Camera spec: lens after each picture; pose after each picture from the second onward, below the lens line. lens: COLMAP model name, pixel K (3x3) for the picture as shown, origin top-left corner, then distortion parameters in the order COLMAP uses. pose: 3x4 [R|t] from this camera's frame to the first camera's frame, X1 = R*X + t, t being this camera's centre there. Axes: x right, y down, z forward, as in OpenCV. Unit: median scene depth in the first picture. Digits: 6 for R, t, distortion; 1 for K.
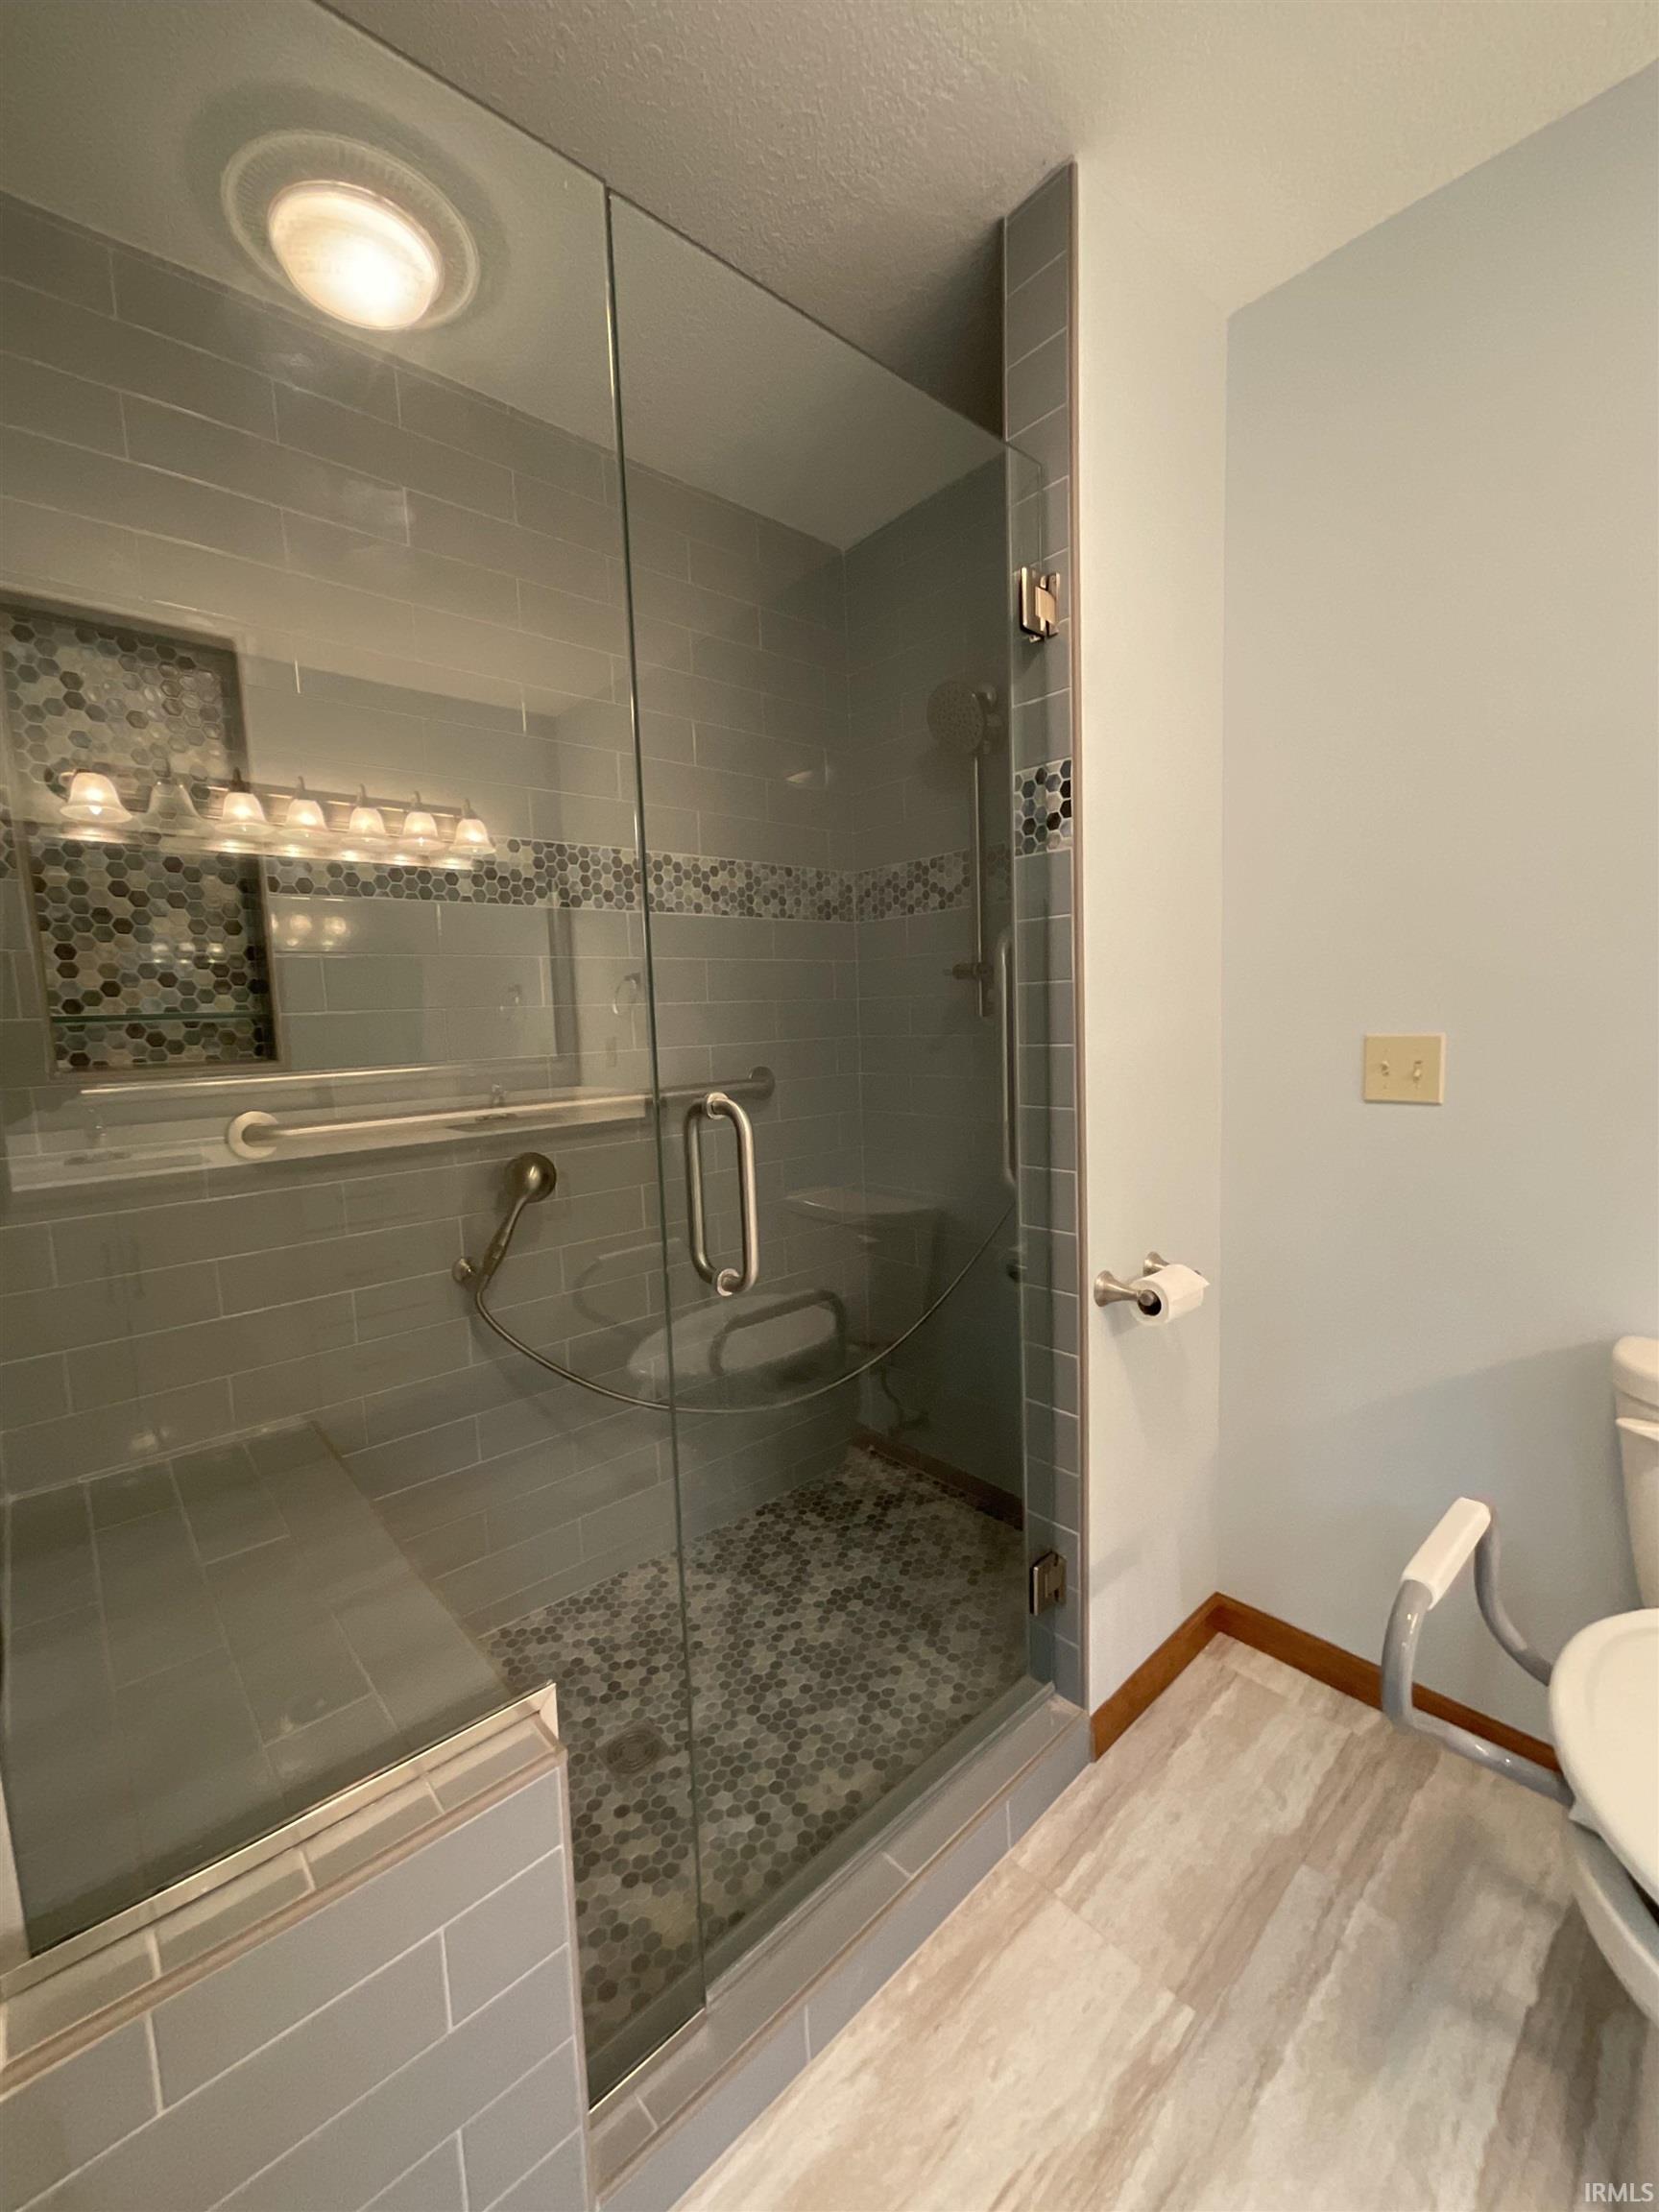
lens RADIAL K [[897.7, 0, 835.3], [0, 897.7, 1107.9], [0, 0, 1]] dist [-0.001802, 0.001778]
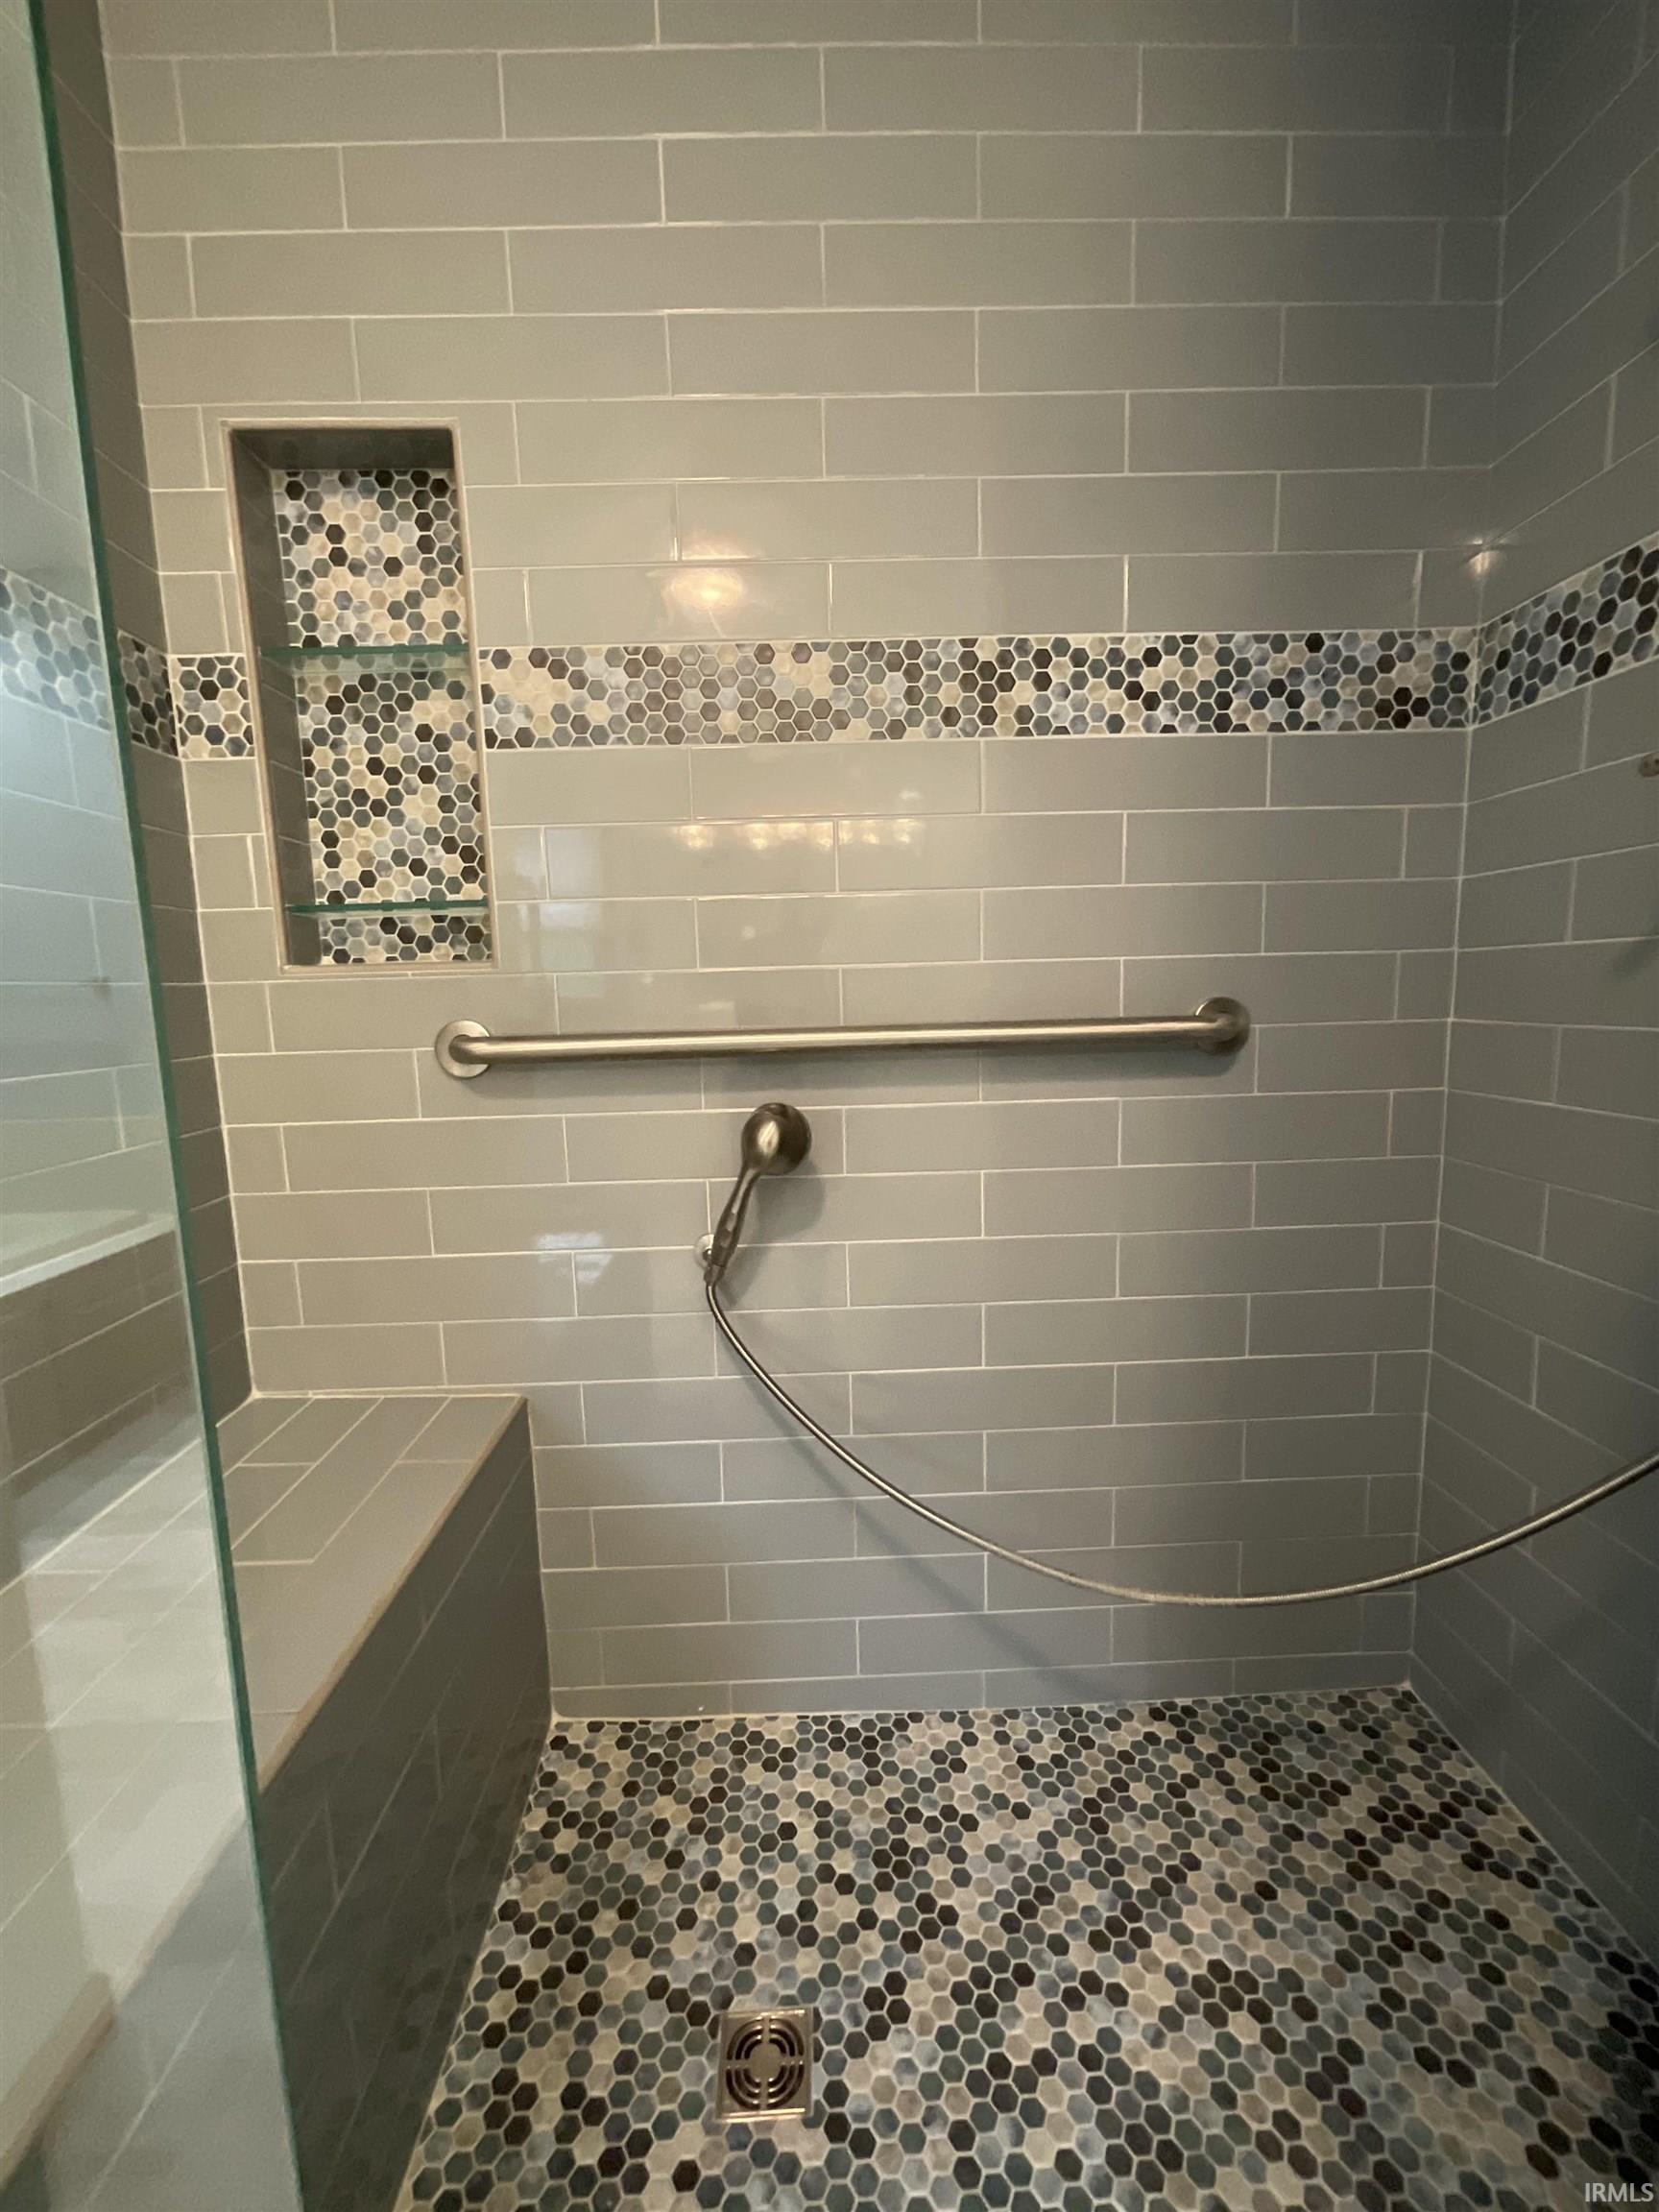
lens RADIAL K [[897.7, 0, 817.7], [0, 897.7, 1108.7], [0, 0, 1]] dist [-0.001802, 0.001778]
pose [[0.759597, 0.097720, -0.643011, 0.115395], [-0.067185, 0.995149, 0.071868, 0.003269], [0.646914, -0.011390, 0.762478, 0.446004]]
